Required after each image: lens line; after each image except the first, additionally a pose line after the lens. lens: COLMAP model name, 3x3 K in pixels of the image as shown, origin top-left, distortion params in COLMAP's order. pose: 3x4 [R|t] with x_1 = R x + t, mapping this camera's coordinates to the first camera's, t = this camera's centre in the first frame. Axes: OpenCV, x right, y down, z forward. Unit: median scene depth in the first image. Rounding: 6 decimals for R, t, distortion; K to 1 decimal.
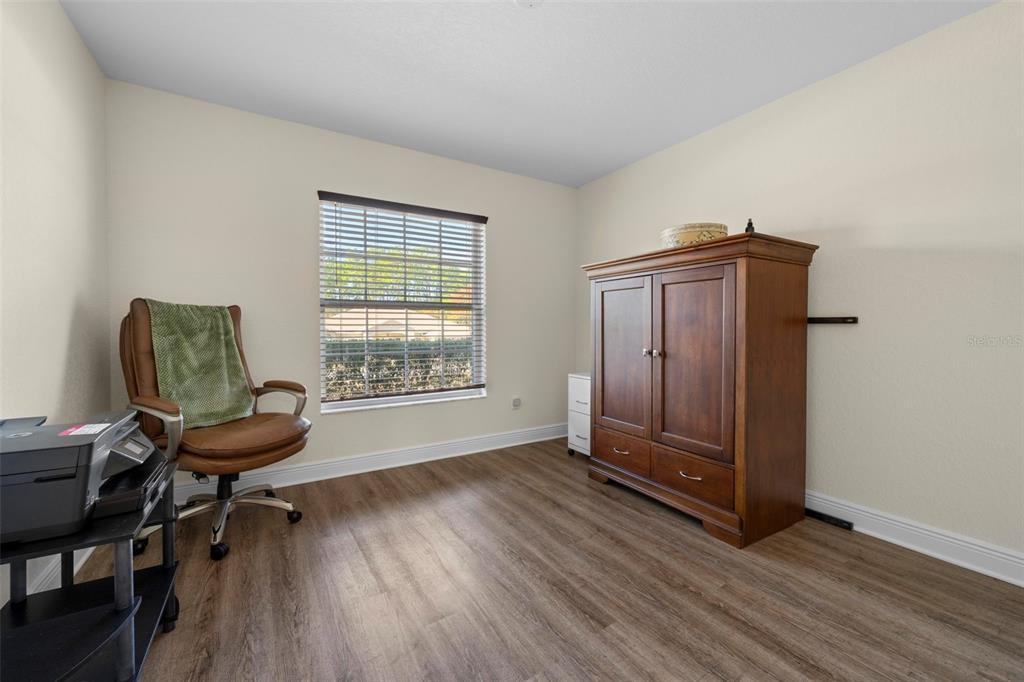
lens RADIAL K [[412.2, 0, 510.4], [0, 412.2, 334.8], [0, 0, 1]] dist [0.000026, -0.000019]
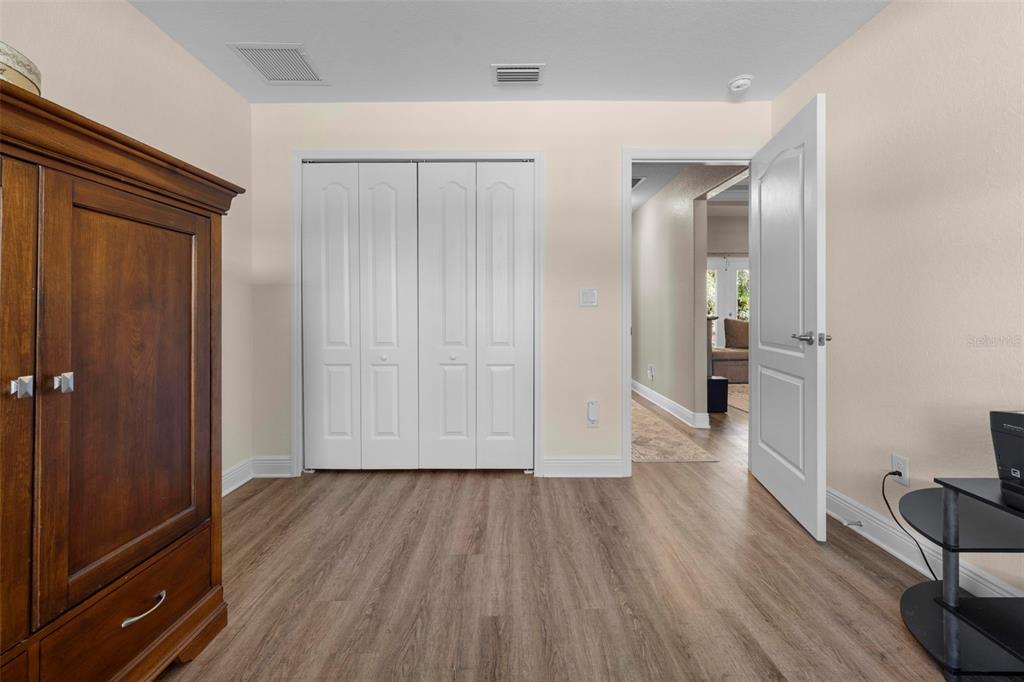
lens RADIAL K [[412.2, 0, 509.8], [0, 412.2, 315.0], [0, 0, 1]] dist [0.000026, -0.000019]
pose [[-0.850371, 0.001407, 0.526181, -0.282144], [0.009125, 0.999885, 0.012073, -0.022828], [-0.526104, 0.015068, -0.850287, 1.605427]]
